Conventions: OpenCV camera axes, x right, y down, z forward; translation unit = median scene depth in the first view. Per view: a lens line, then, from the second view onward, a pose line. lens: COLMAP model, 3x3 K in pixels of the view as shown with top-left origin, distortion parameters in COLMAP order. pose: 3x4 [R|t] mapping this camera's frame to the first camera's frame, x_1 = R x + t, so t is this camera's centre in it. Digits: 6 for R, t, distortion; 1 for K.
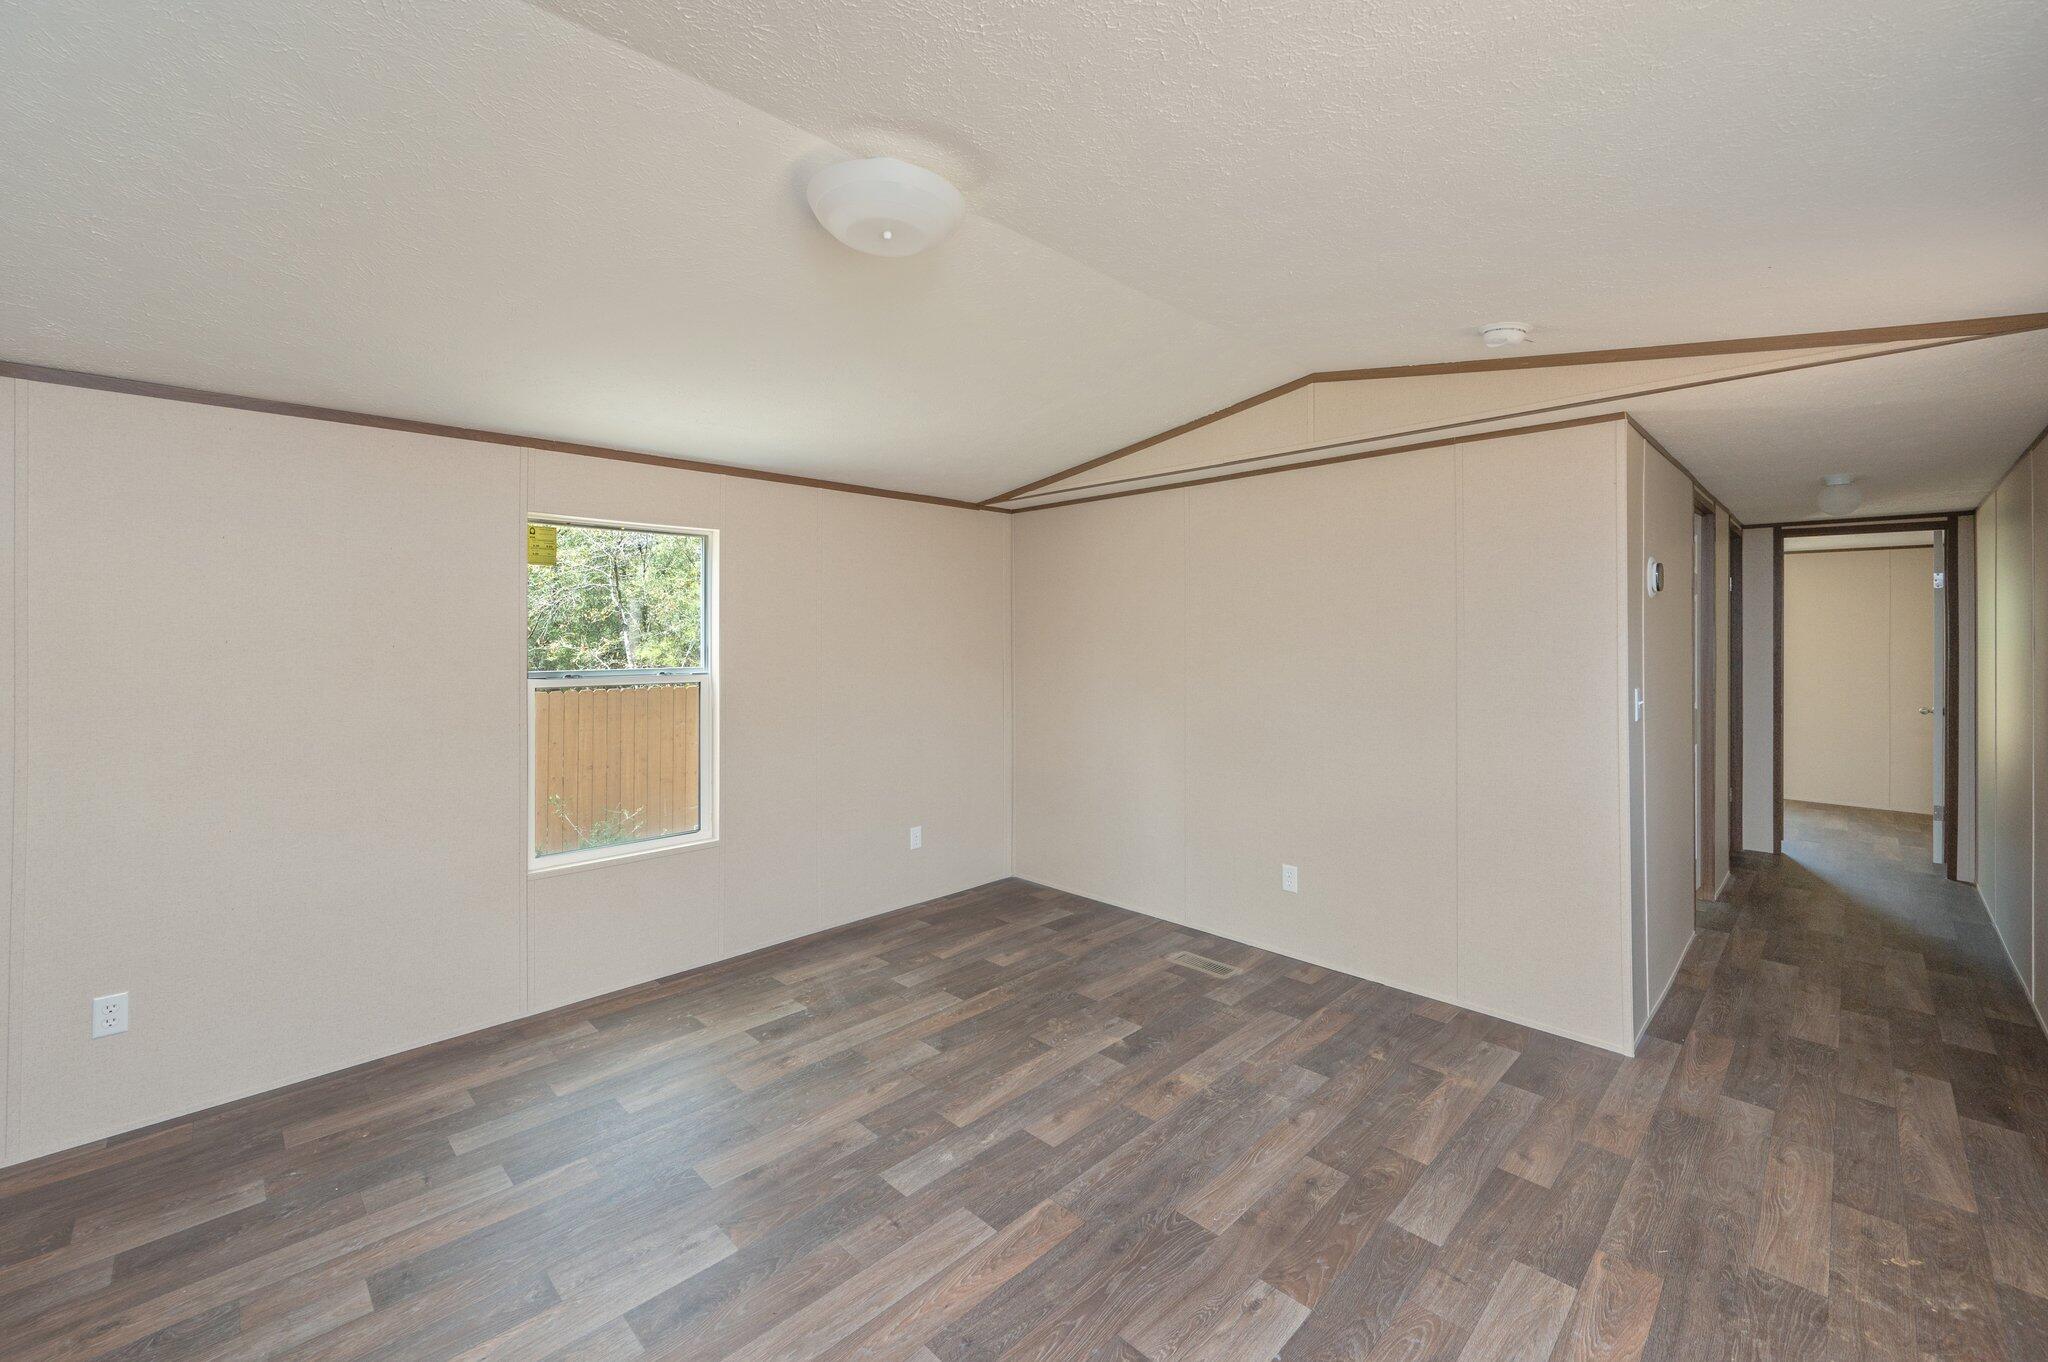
lens RADIAL K [[811.2, 0, 1048.9], [0, 811.2, 618.5], [0, 0, 1]] dist [0.005913, -0.000202]
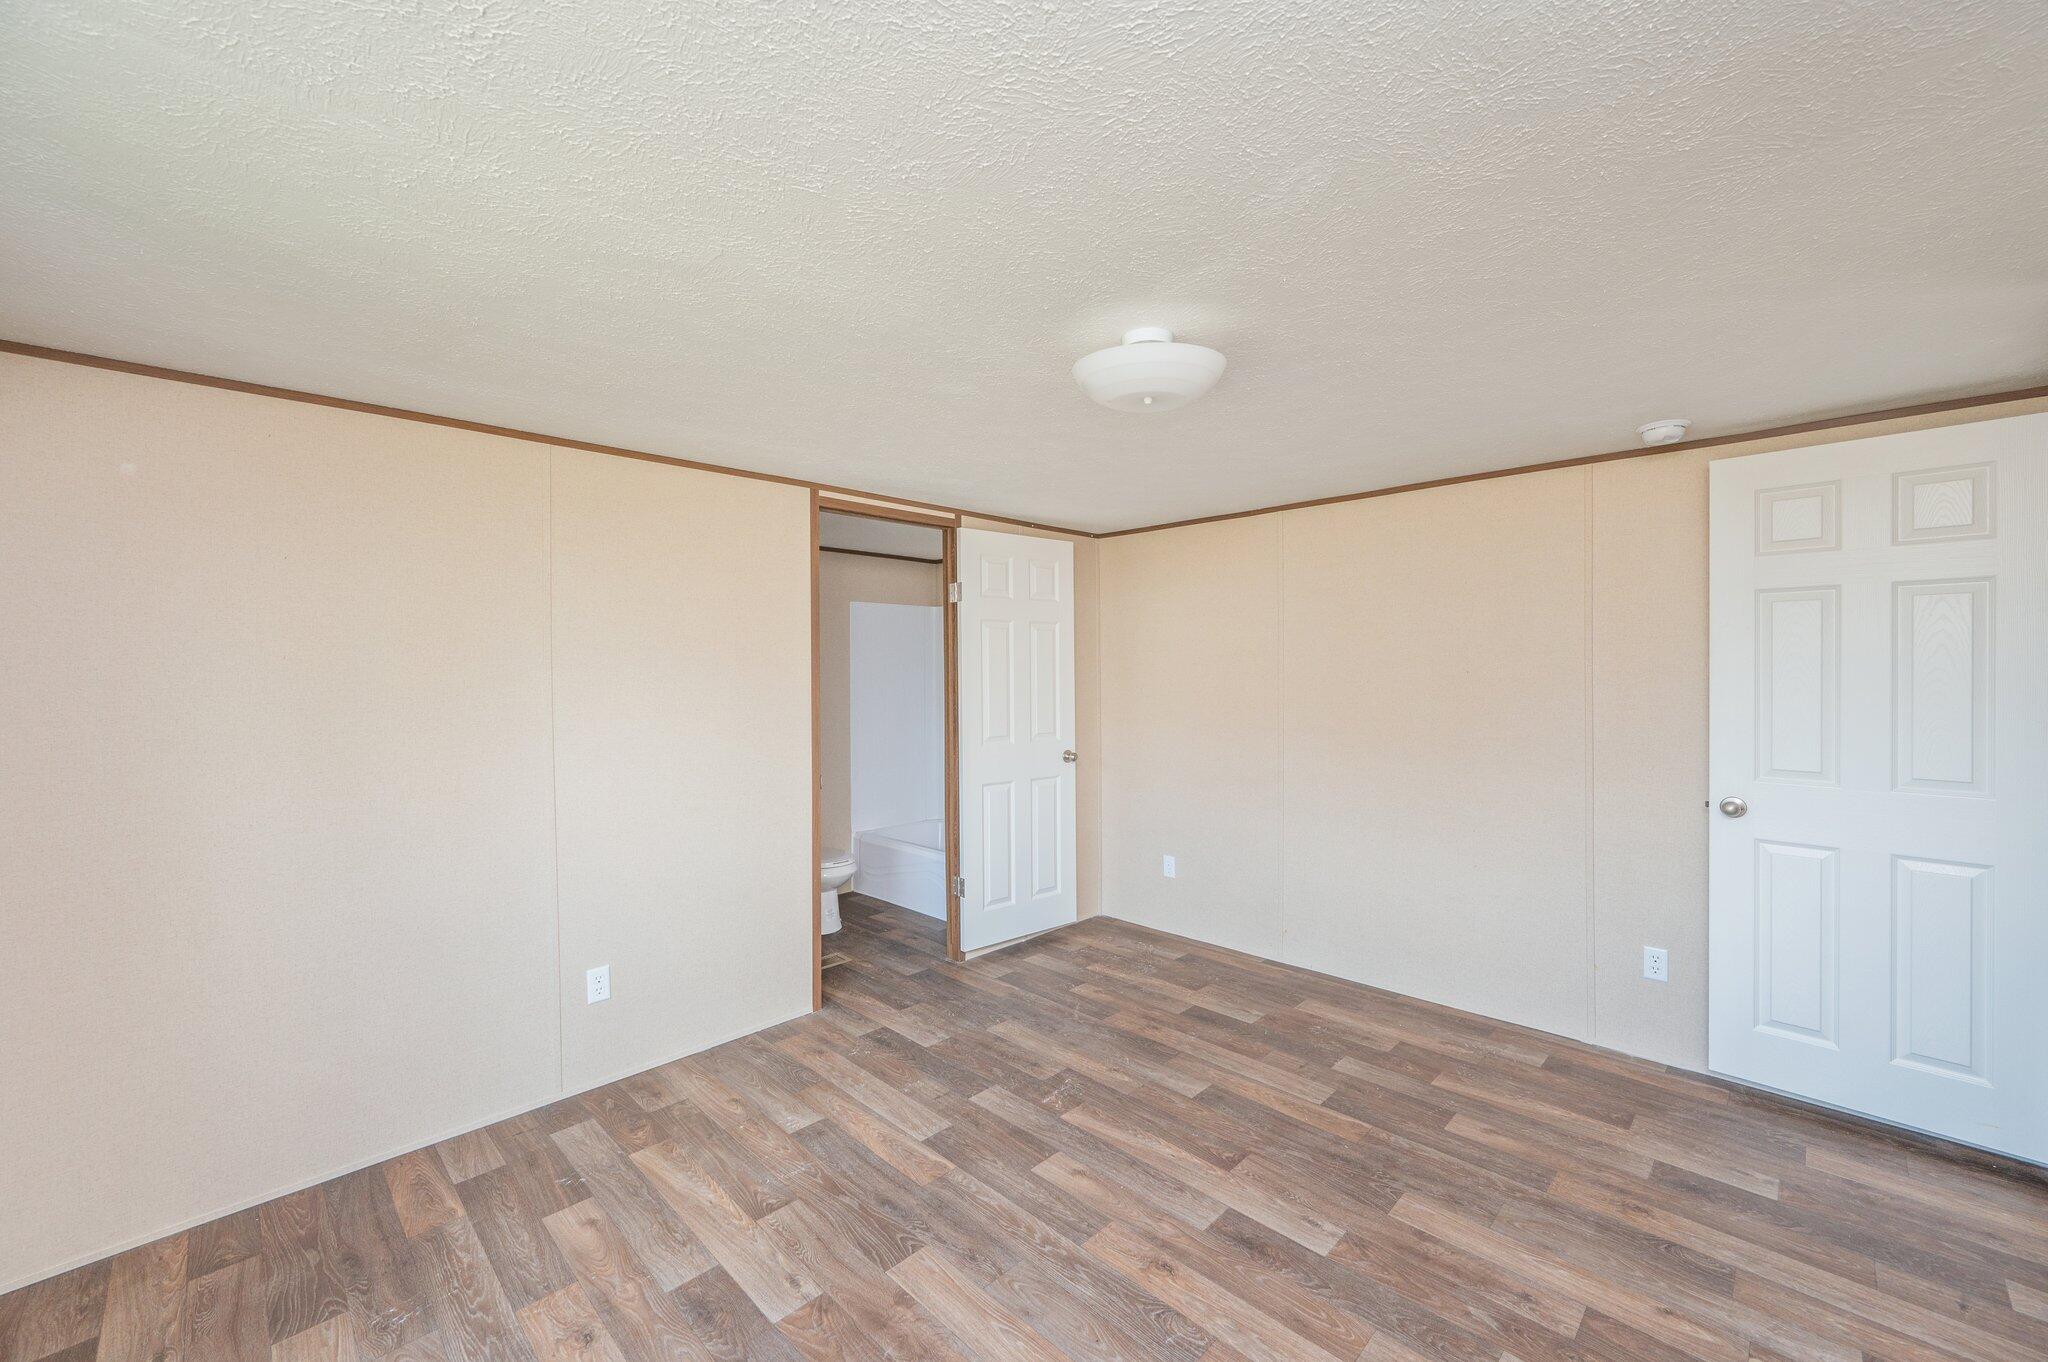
lens RADIAL K [[811.2, 0, 1028.4], [0, 811.2, 671.9], [0, 0, 1]] dist [0.005913, -0.000202]
pose [[0.003962, 0.009196, -0.999950, 1.050027], [0.033036, 0.999411, 0.009322, 0.020654], [0.999446, -0.033071, 0.003656, 1.050584]]
